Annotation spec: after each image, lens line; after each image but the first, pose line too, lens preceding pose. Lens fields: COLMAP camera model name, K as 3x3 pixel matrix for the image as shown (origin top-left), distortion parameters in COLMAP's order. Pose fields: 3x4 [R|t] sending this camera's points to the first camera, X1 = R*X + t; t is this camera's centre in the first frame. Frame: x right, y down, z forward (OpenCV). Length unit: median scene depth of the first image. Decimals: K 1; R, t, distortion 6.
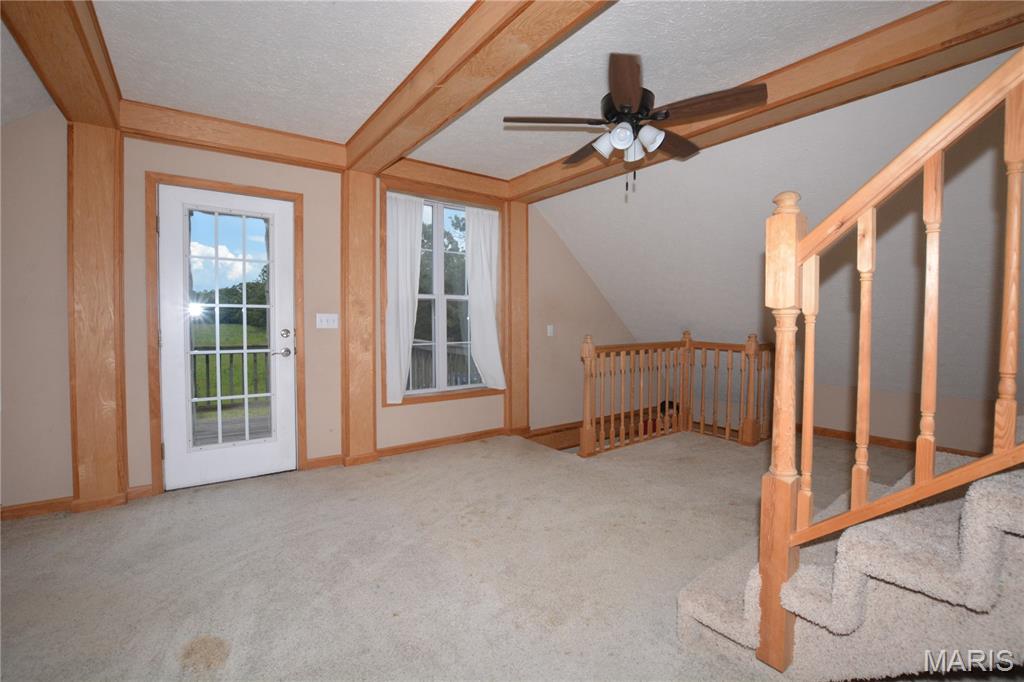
lens RADIAL K [[446.2, 0, 512.1], [0, 446.2, 327.5], [0, 0, 1]] dist [0.000224, 0.000864]
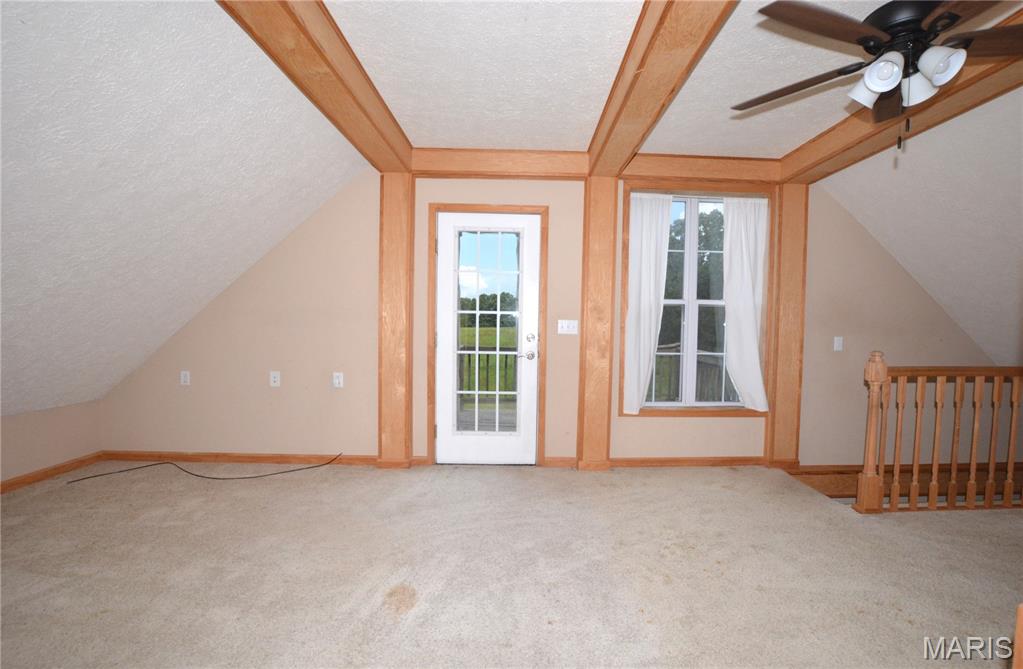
lens RADIAL K [[471.5, 0, 552.7], [0, 471.5, 343.2], [0, 0, 1]] dist [-0.002435, 0.000443]
pose [[0.850682, 0.033342, -0.524622, 0.127847], [-0.023470, 0.999400, 0.025458, -0.003986], [0.525156, -0.009344, 0.850954, 0.052076]]
